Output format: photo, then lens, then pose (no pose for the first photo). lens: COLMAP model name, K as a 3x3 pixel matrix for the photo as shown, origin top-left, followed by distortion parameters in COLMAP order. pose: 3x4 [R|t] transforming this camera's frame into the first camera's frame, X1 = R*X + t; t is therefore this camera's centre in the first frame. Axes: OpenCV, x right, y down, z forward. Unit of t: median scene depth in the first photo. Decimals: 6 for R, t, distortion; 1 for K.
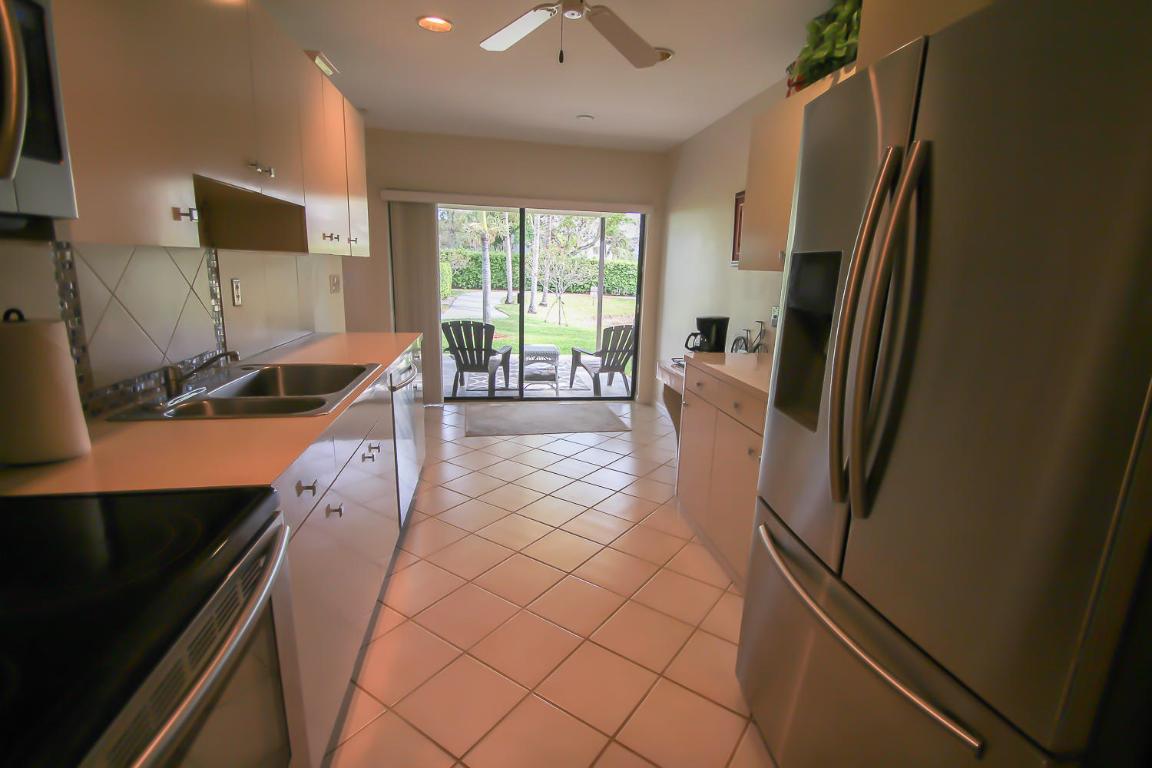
lens RADIAL K [[545.6, 0, 598.4], [0, 545.6, 386.2], [0, 0, 1]] dist [0.013255, -0.019017]
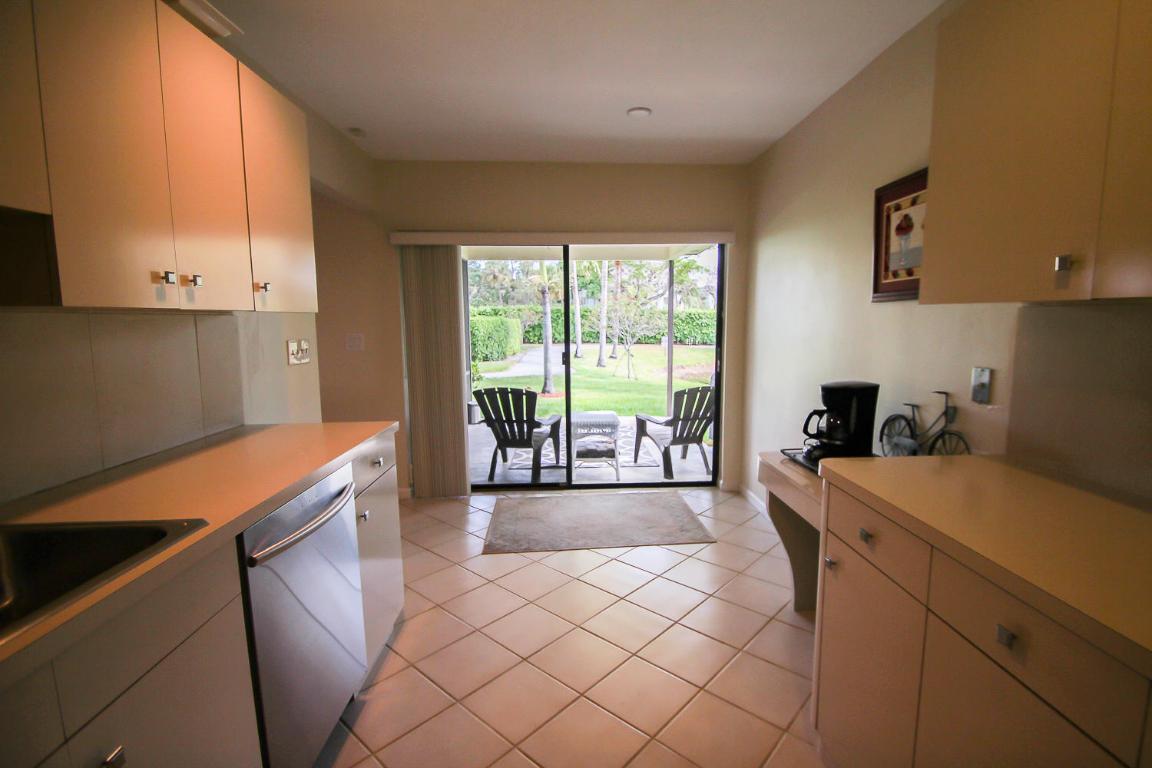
lens RADIAL K [[535.9, 0, 597.9], [0, 535.9, 388.7], [0, 0, 1]] dist [0.013274, -0.017849]
pose [[0.990272, -0.024749, -0.136924, 0.006625], [0.013023, 0.996220, -0.085881, -0.043402], [0.138532, 0.083262, 0.986852, 0.214709]]
